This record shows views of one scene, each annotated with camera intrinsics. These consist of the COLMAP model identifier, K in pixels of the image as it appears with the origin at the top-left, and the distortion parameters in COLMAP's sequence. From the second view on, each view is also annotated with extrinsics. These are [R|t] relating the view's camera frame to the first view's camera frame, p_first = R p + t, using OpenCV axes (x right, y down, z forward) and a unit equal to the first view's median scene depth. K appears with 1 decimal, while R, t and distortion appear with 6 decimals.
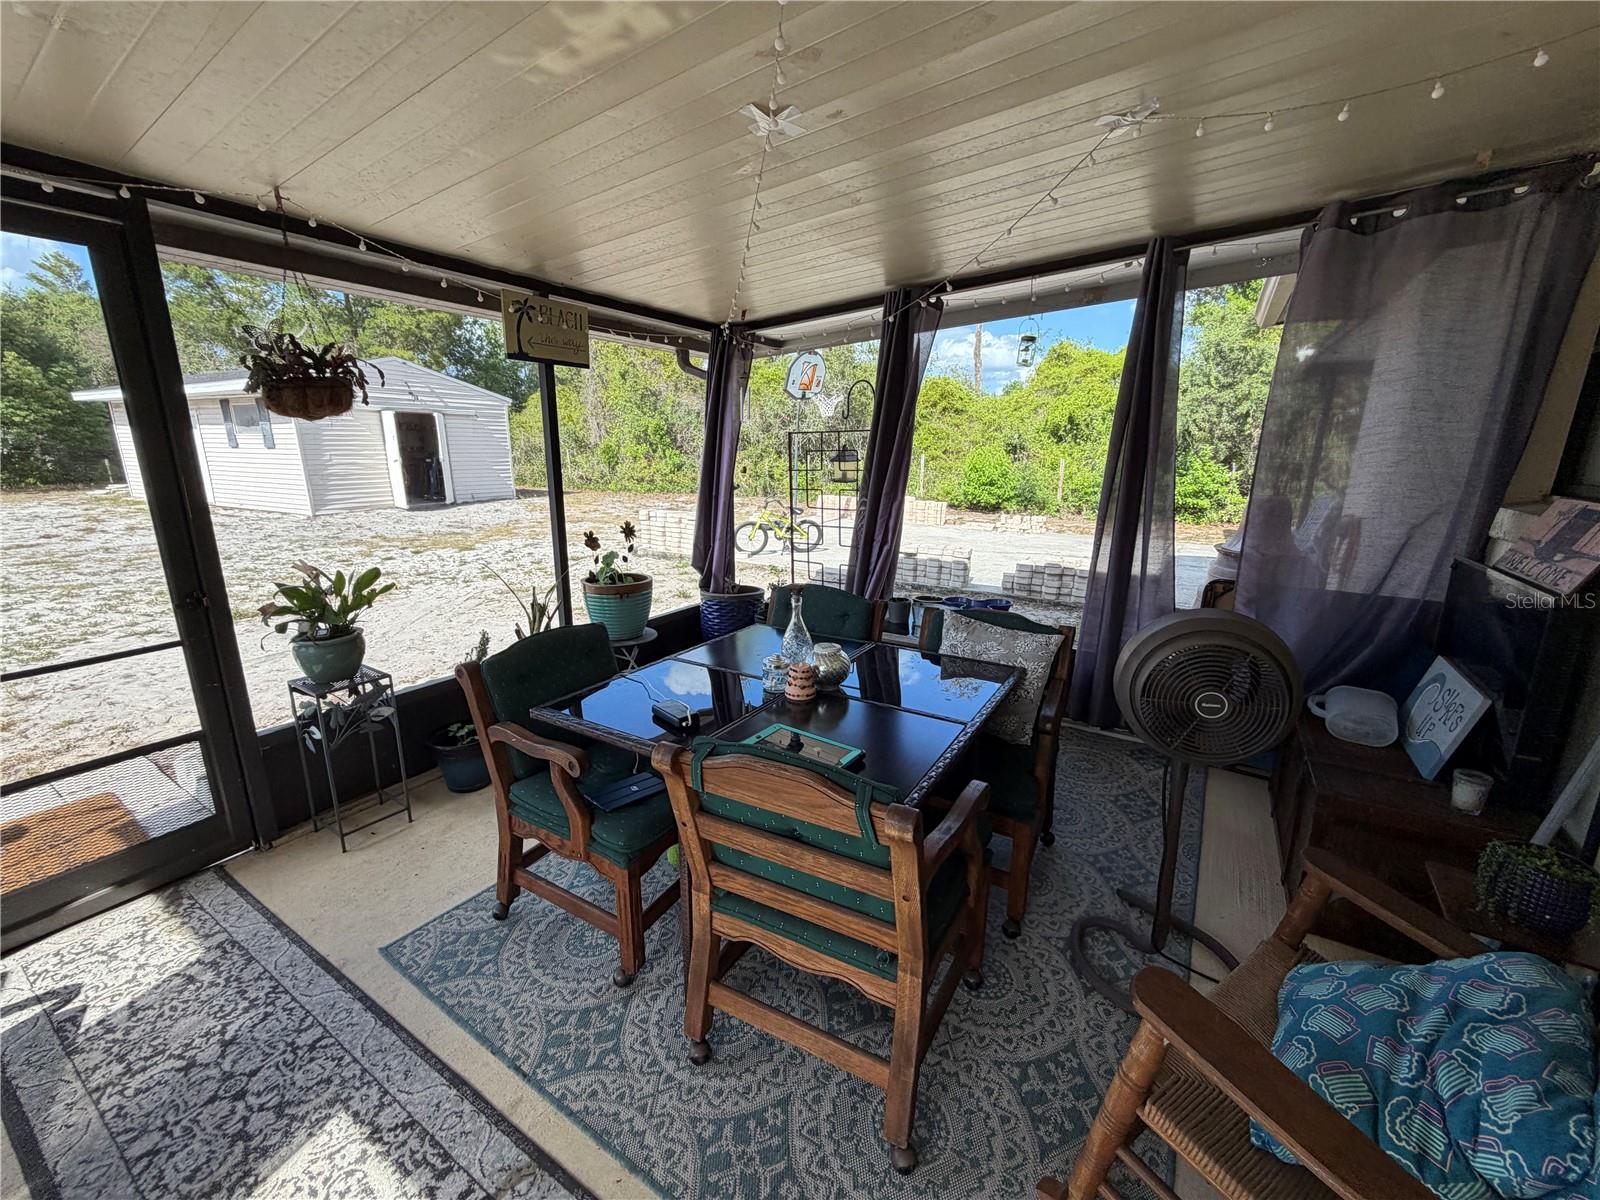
lens RADIAL K [[639.4, 0, 797.0], [0, 639.4, 598.3], [0, 0, 1]] dist [0.002217, -0.000196]
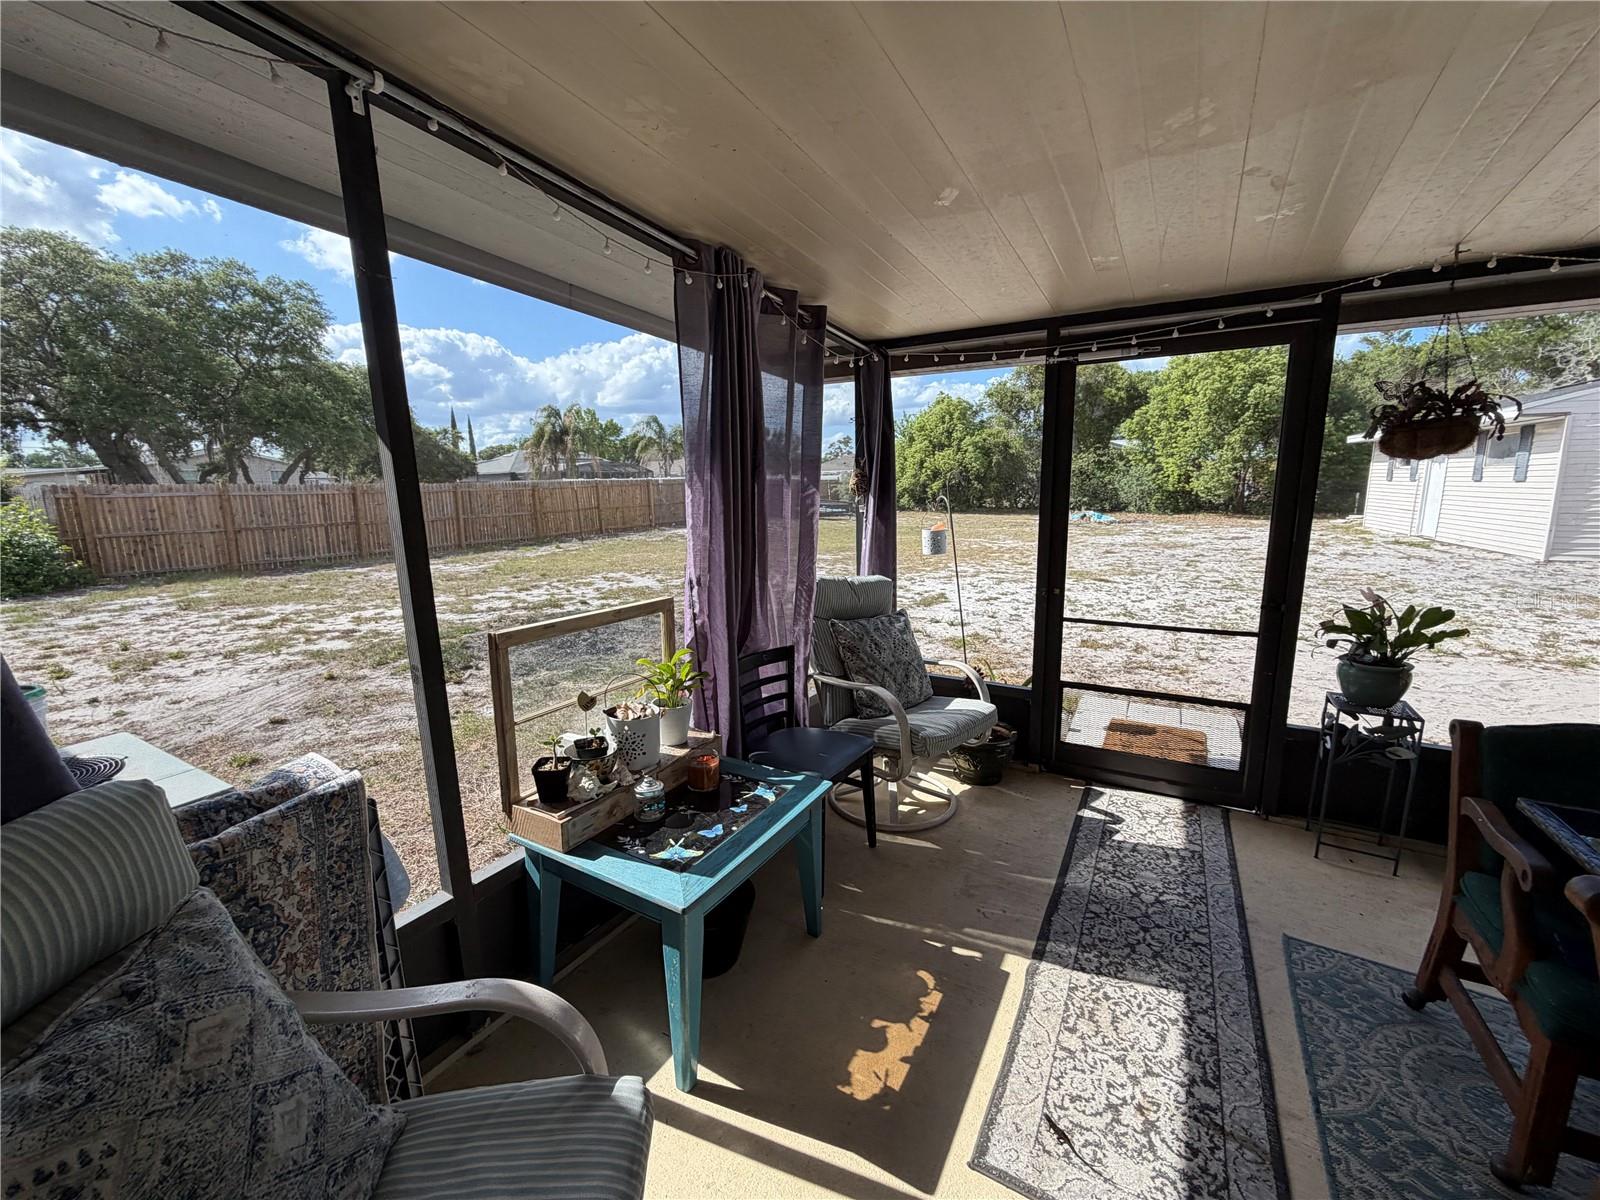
lens RADIAL K [[639.4, 0, 800.5], [0, 639.4, 603.4], [0, 0, 1]] dist [0.002217, -0.000196]
pose [[0.040288, 0.175110, -0.983724, 0.266352], [-0.217185, 0.962519, 0.162441, -0.001367], [0.975299, 0.207106, 0.076810, -0.017273]]
